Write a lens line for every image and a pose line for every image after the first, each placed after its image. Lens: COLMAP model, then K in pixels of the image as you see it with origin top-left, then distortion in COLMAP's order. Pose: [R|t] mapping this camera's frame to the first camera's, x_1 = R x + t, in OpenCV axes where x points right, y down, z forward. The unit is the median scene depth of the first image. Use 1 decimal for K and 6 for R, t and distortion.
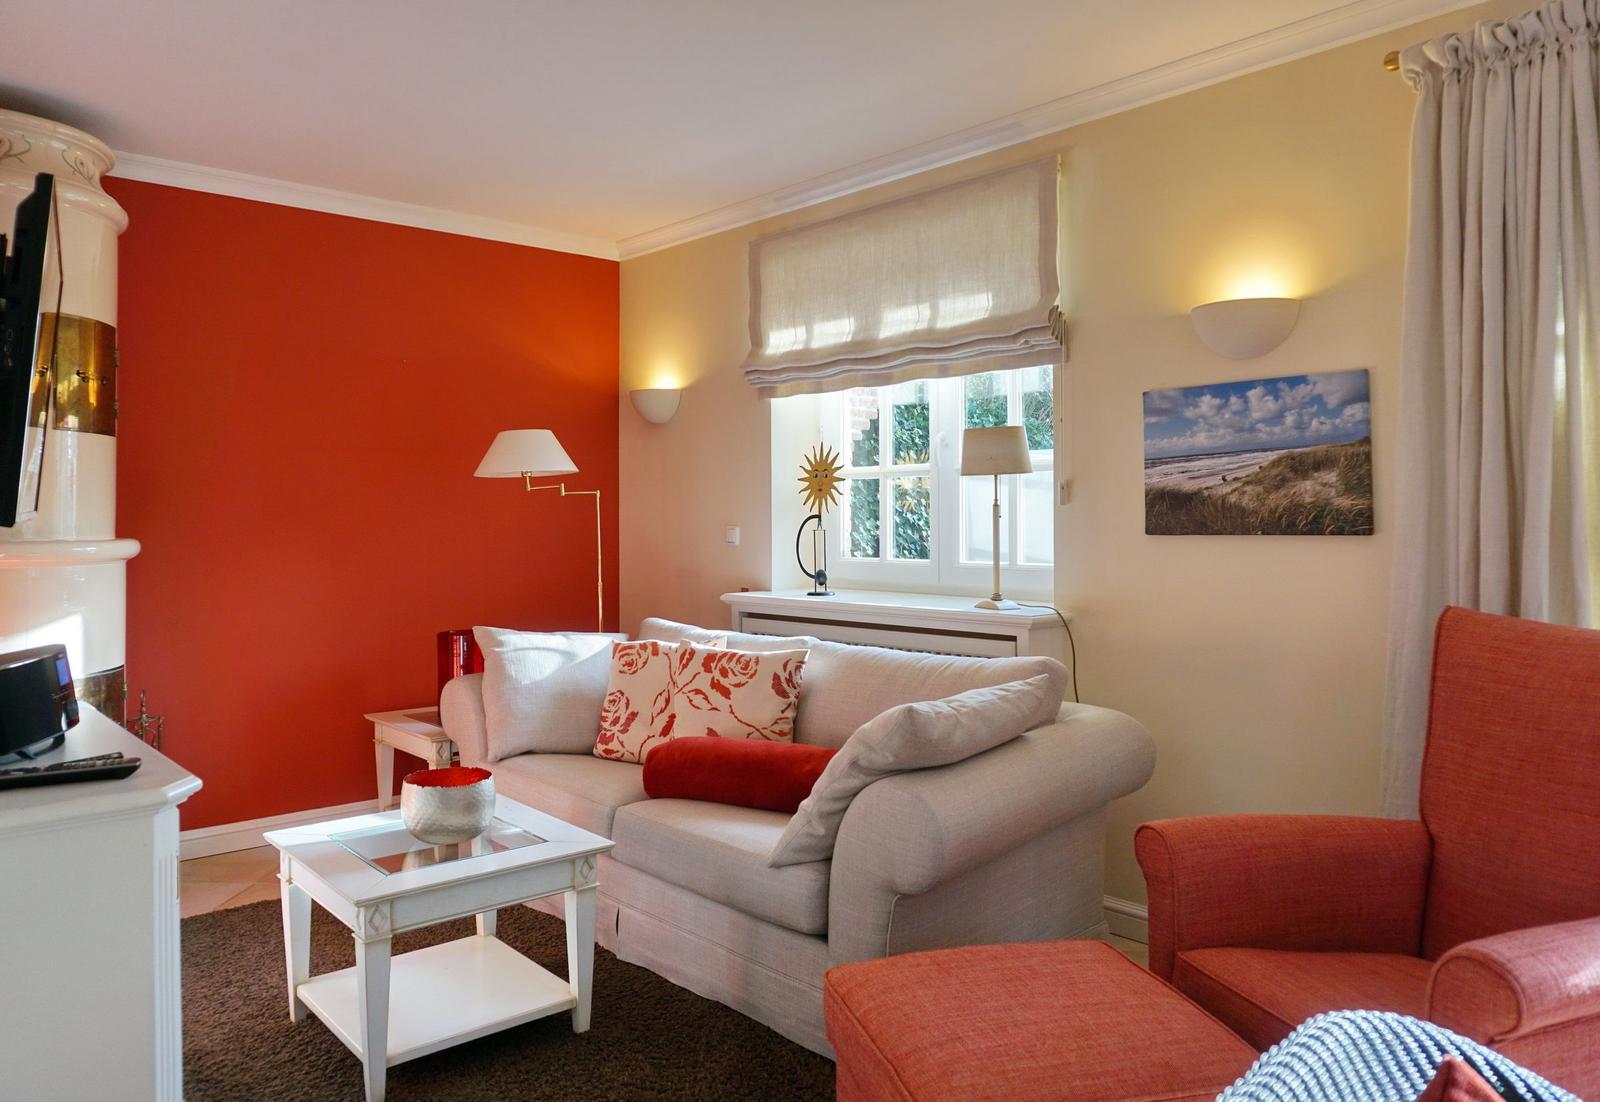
lens RADIAL K [[1142.1, 0, 797.9], [0, 1142.1, 517.3], [0, 0, 1]] dist [-0.022284, 0.005386]
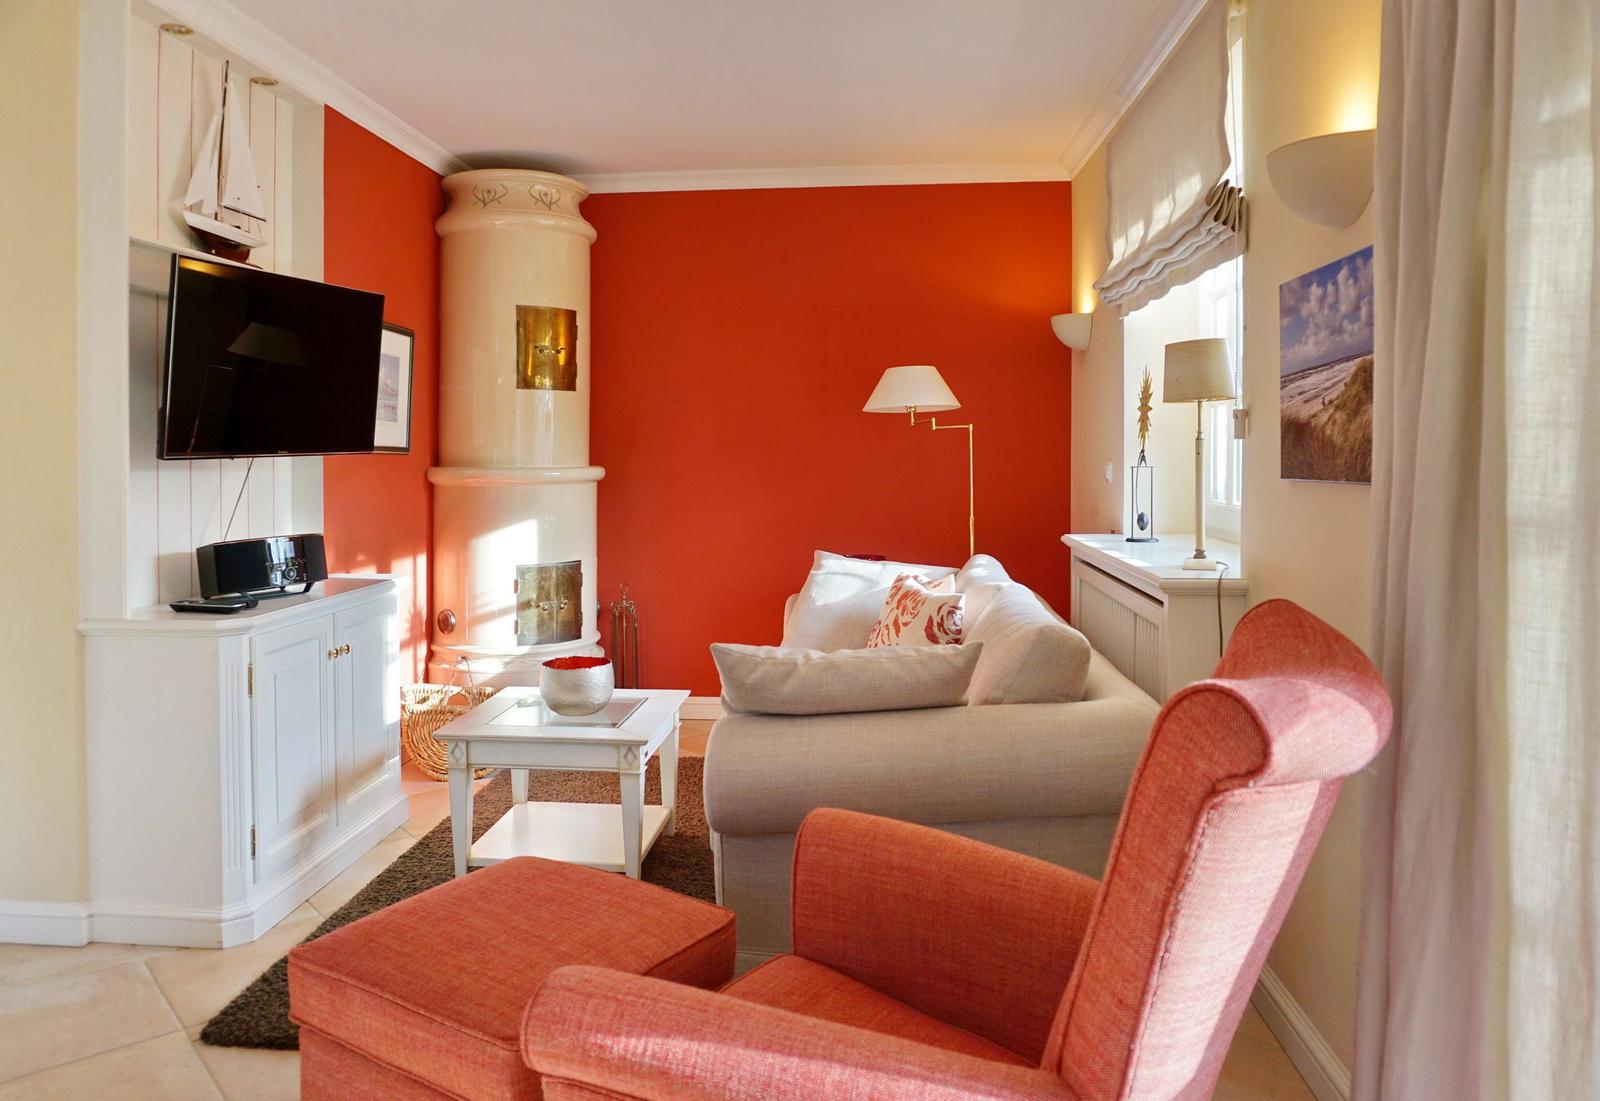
lens RADIAL K [[1171.7, 0, 735.5], [0, 1171.7, 444.0], [0, 0, 1]] dist [0.003978, 0.001433]
pose [[0.655418, -0.001490, -0.755264, 0.683404], [0.001545, 0.999999, -0.000632, -0.008152], [0.755264, -0.000753, 0.655420, 0.257138]]
